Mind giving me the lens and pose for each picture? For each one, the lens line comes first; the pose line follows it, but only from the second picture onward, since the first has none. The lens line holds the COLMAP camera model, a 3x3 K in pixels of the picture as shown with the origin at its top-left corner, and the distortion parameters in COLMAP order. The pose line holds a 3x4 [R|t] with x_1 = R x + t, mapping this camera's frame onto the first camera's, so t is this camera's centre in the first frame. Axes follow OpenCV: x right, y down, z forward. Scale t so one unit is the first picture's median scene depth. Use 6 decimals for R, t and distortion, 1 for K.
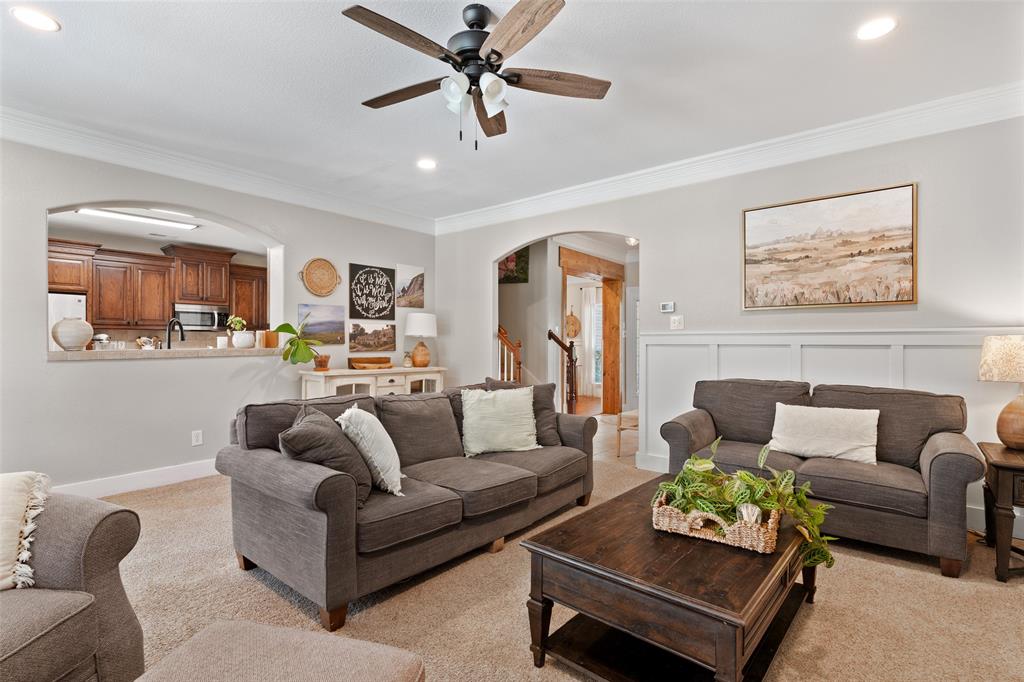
lens RADIAL K [[488.8, 0, 496.2], [0, 488.8, 334.4], [0, 0, 1]] dist [-0.001735, 0.000623]
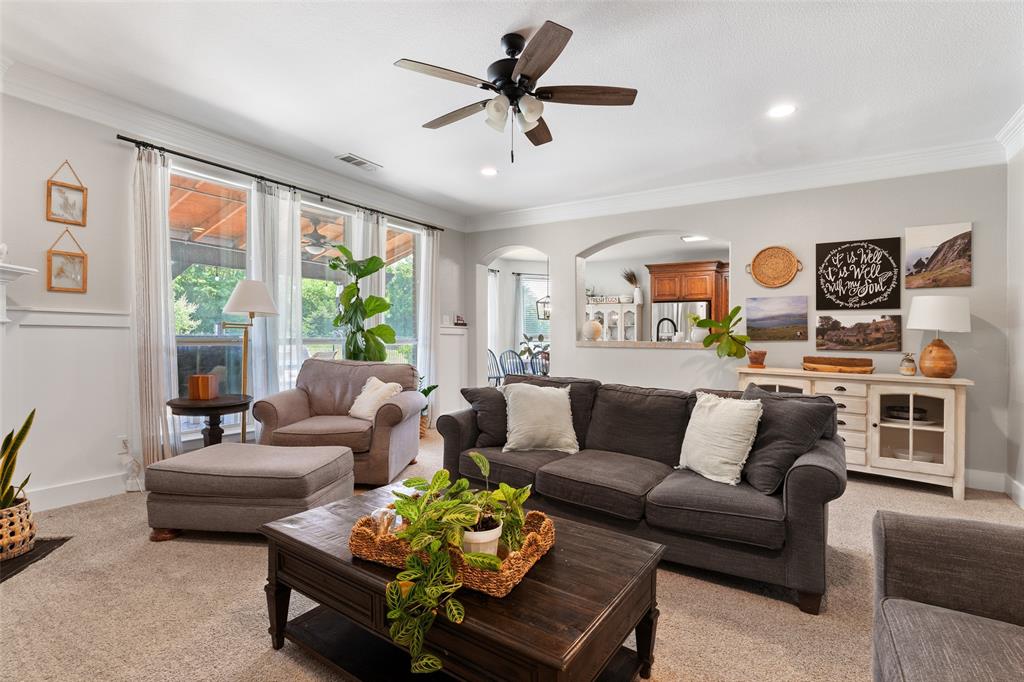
lens RADIAL K [[488.8, 0, 485.9], [0, 488.8, 339.4], [0, 0, 1]] dist [-0.001735, 0.000623]
pose [[0.079762, 0.011893, -0.996743, 0.478531], [0.003372, 0.999920, 0.012201, 0.005503], [0.996808, -0.004334, 0.079715, 0.355544]]
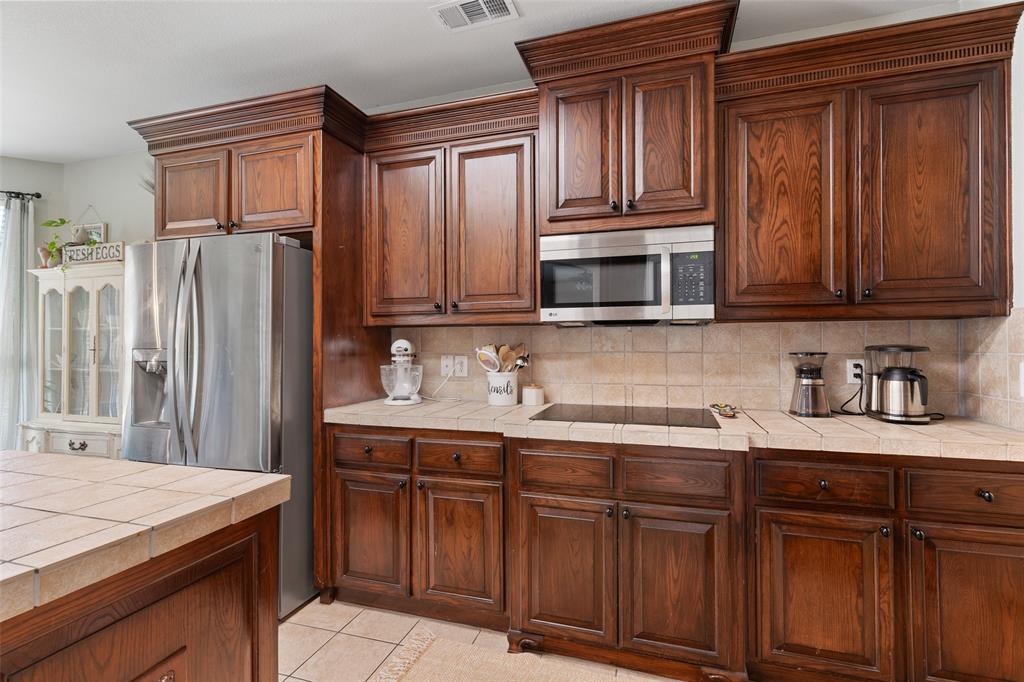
lens RADIAL K [[488.8, 0, 510.1], [0, 488.8, 341.0], [0, 0, 1]] dist [-0.001735, 0.000623]
pose [[0.382303, -0.007503, -0.924006, -0.535127], [0.017640, 0.999844, -0.000820, 0.002420], [0.923869, -0.015986, 0.382376, 1.214069]]
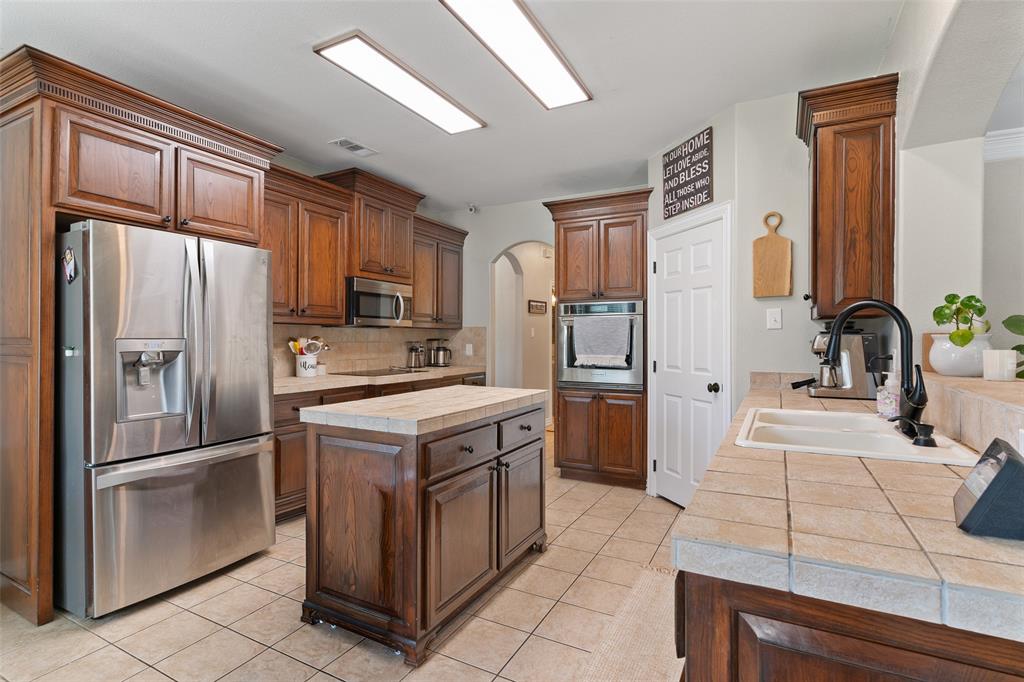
lens RADIAL K [[505.3, 0, 507.7], [0, 505.3, 338.9], [0, 0, 1]] dist [-0.000530, 0.000689]
pose [[0.977806, 0.002264, 0.209501, -0.852249], [-0.005648, 0.999863, 0.015559, -0.005849], [-0.209437, -0.016397, 0.977685, 0.568894]]
